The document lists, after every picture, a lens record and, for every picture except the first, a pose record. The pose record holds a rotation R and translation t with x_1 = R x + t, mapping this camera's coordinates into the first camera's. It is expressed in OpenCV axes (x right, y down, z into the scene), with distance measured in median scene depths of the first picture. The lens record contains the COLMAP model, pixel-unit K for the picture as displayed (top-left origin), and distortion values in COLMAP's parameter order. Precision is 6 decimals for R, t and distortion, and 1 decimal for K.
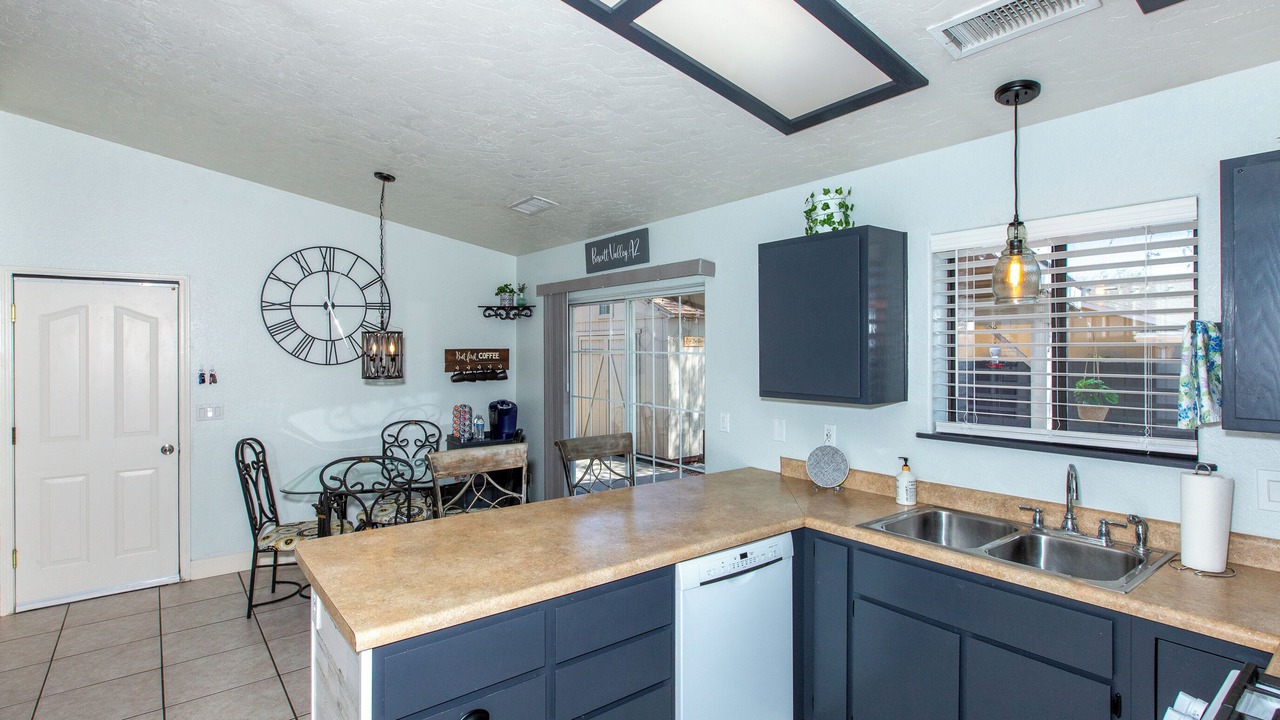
lens RADIAL K [[617.0, 0, 637.4], [0, 617.0, 353.3], [0, 0, 1]] dist [-0.003778, -0.001183]
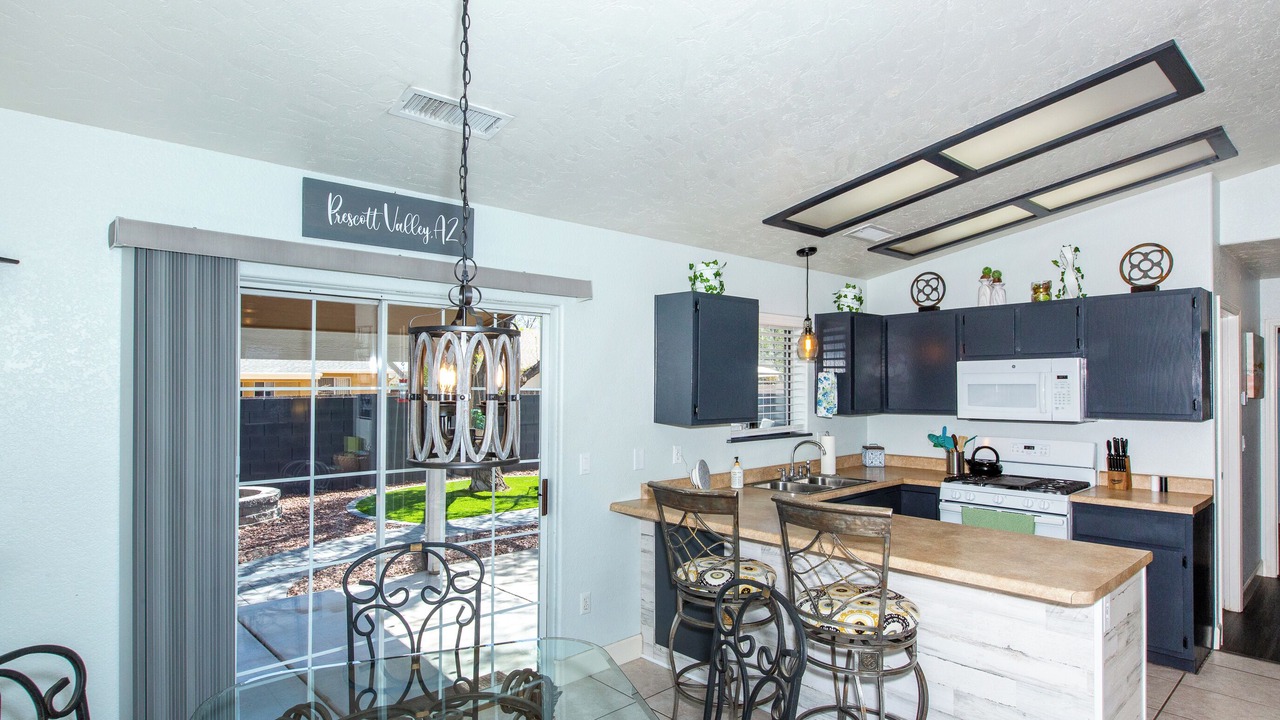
lens RADIAL K [[679.5, 0, 633.1], [0, 679.5, 366.2], [0, 0, 1]] dist [-0.024858, -0.001916]
pose [[-0.069541, 0.030015, 0.997127, -1.124529], [0.007039, 0.999537, -0.029596, -0.001586], [-0.997554, 0.004960, -0.069720, 1.297968]]
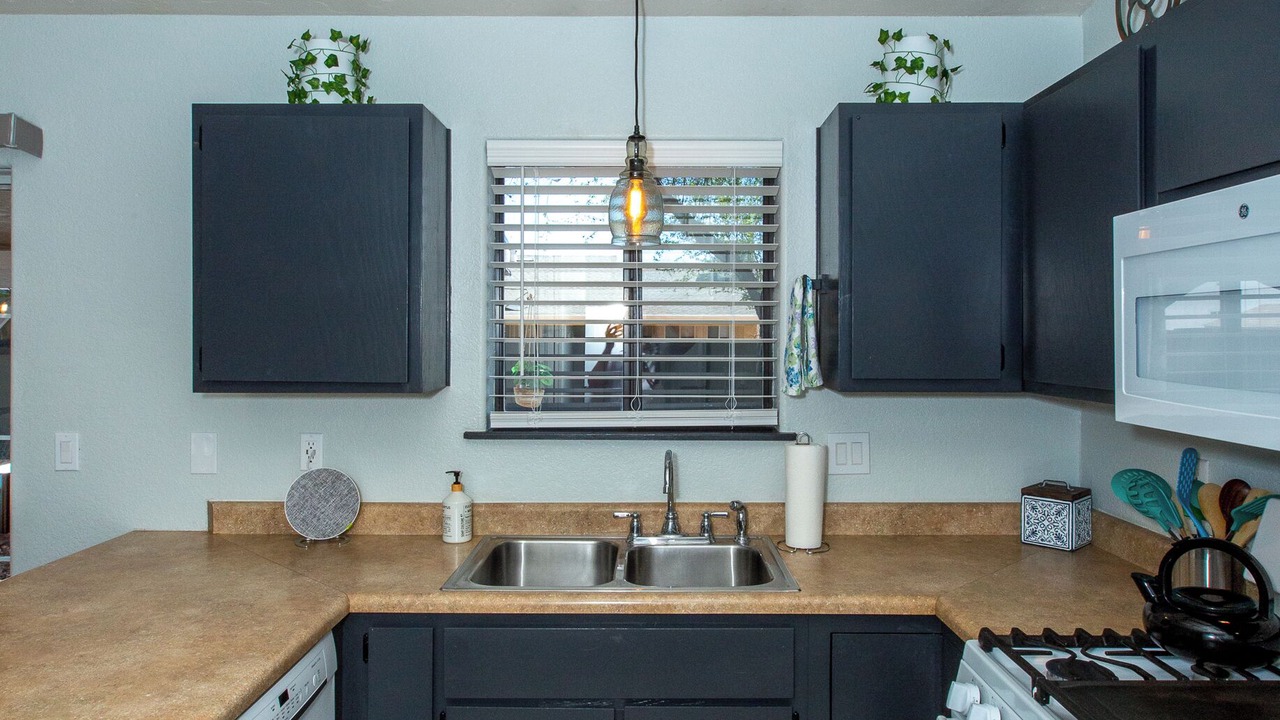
lens RADIAL K [[873.8, 0, 651.2], [0, 873.8, 332.3], [0, 0, 1]] dist [-0.006137, -0.000533]
pose [[0.614773, 0.004335, 0.788692, -0.163761], [-0.000005, 0.999985, -0.005493, 0.025292], [-0.788704, 0.003372, 0.614764, 0.252196]]
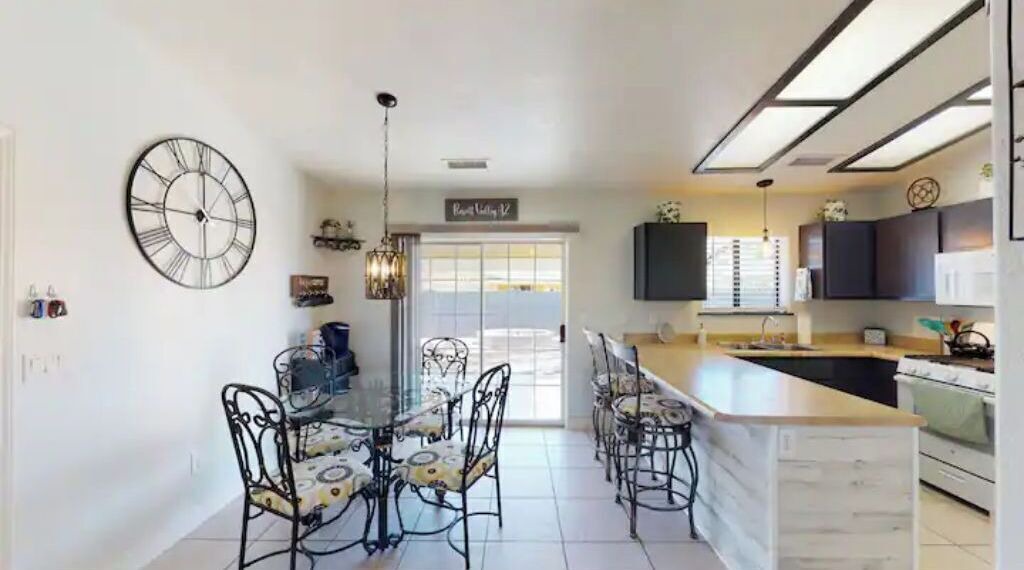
lens RADIAL K [[375.8, 0, 512.2], [0, 375.8, 287.9], [0, 0, 1]] dist [0.000789, -0.000237]
pose [[0.627862, 0.003205, 0.778318, -1.069293], [0.004556, 0.999959, -0.007794, 0.040182], [-0.778312, 0.008440, 0.627821, 0.631413]]
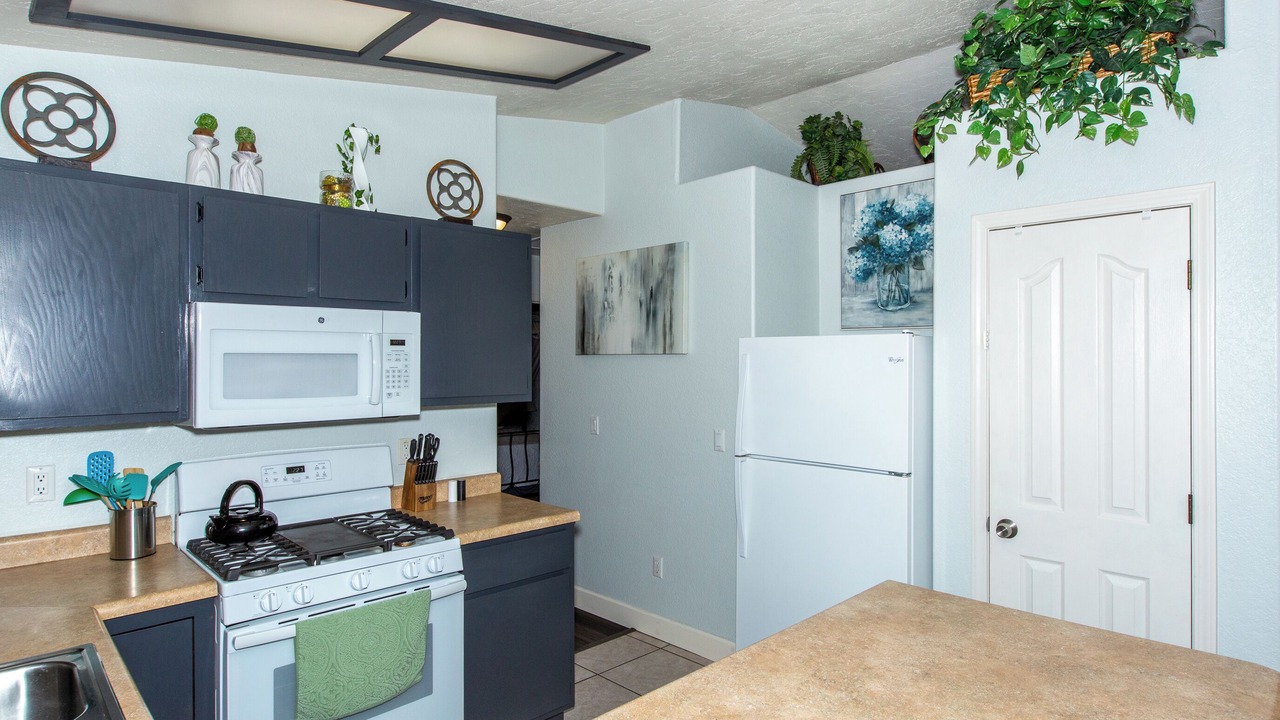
lens RADIAL K [[679.5, 0, 643.6], [0, 679.5, 357.8], [0, 0, 1]] dist [-0.024858, -0.001916]
pose [[-0.992853, 0.000001, -0.119342, 0.097598], [-0.000243, 0.999998, 0.002036, 0.003728], [0.119341, 0.002051, -0.992851, 1.171258]]
